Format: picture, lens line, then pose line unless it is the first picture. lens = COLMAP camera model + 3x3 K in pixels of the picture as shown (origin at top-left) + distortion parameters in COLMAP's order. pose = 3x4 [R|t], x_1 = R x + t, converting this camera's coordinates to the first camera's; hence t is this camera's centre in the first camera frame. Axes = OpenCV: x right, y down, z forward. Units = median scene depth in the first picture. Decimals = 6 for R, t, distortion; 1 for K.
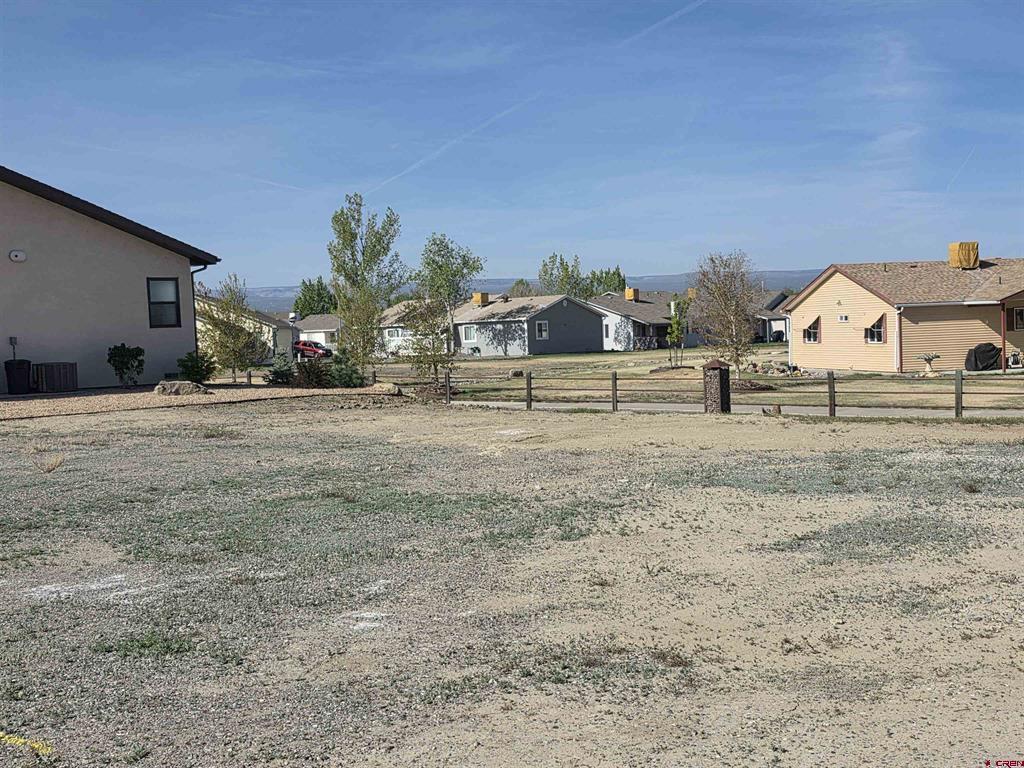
lens RADIAL K [[1333.0, 0, 512.3], [0, 1333.0, 384.5], [0, 0, 1]] dist [0.138825, 0.000000]
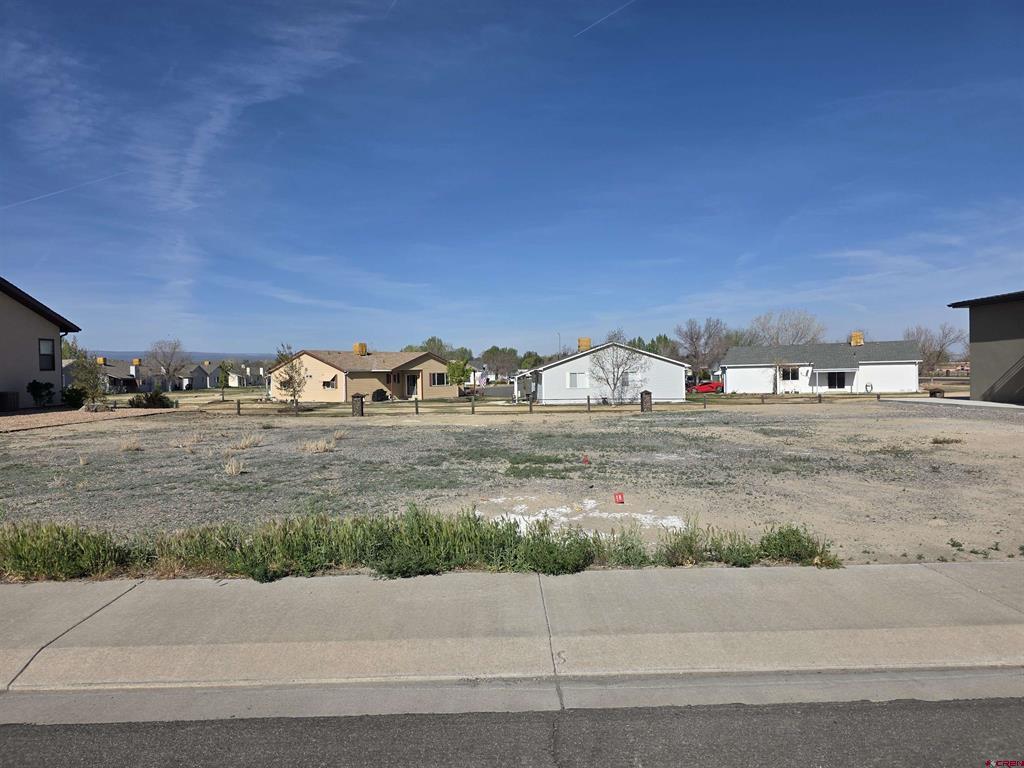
lens RADIAL K [[684.7, 0, 516.9], [0, 684.7, 374.2], [0, 0, 1]] dist [-0.020099, -0.002390]
pose [[0.725003, 0.023979, 0.688328, -0.245689], [0.017398, 0.998437, -0.053108, 0.008018], [-0.688526, 0.050479, 0.723453, 0.033532]]
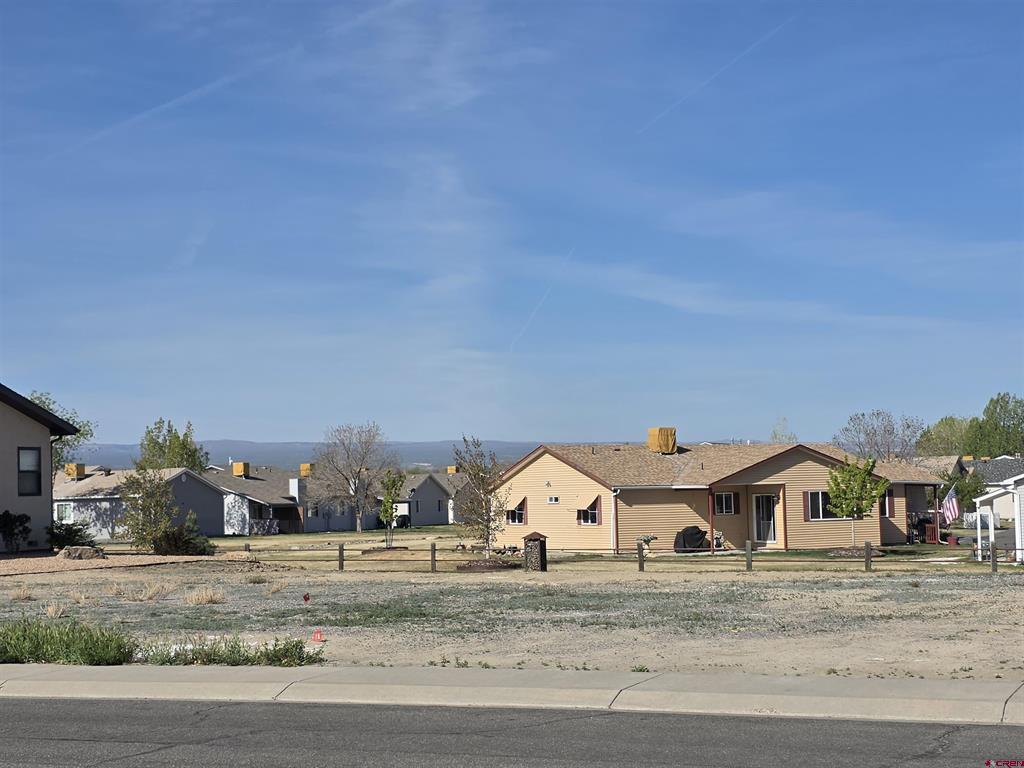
lens RADIAL K [[1829.8, 0, 510.3], [0, 1829.8, 389.7], [0, 0, 1]] dist [0.193963, 0.000000]
pose [[0.947247, 0.036142, 0.318460, -0.220921], [-0.000619, 0.993826, -0.110948, 0.020366], [-0.320504, 0.104898, 0.941421, -0.272541]]
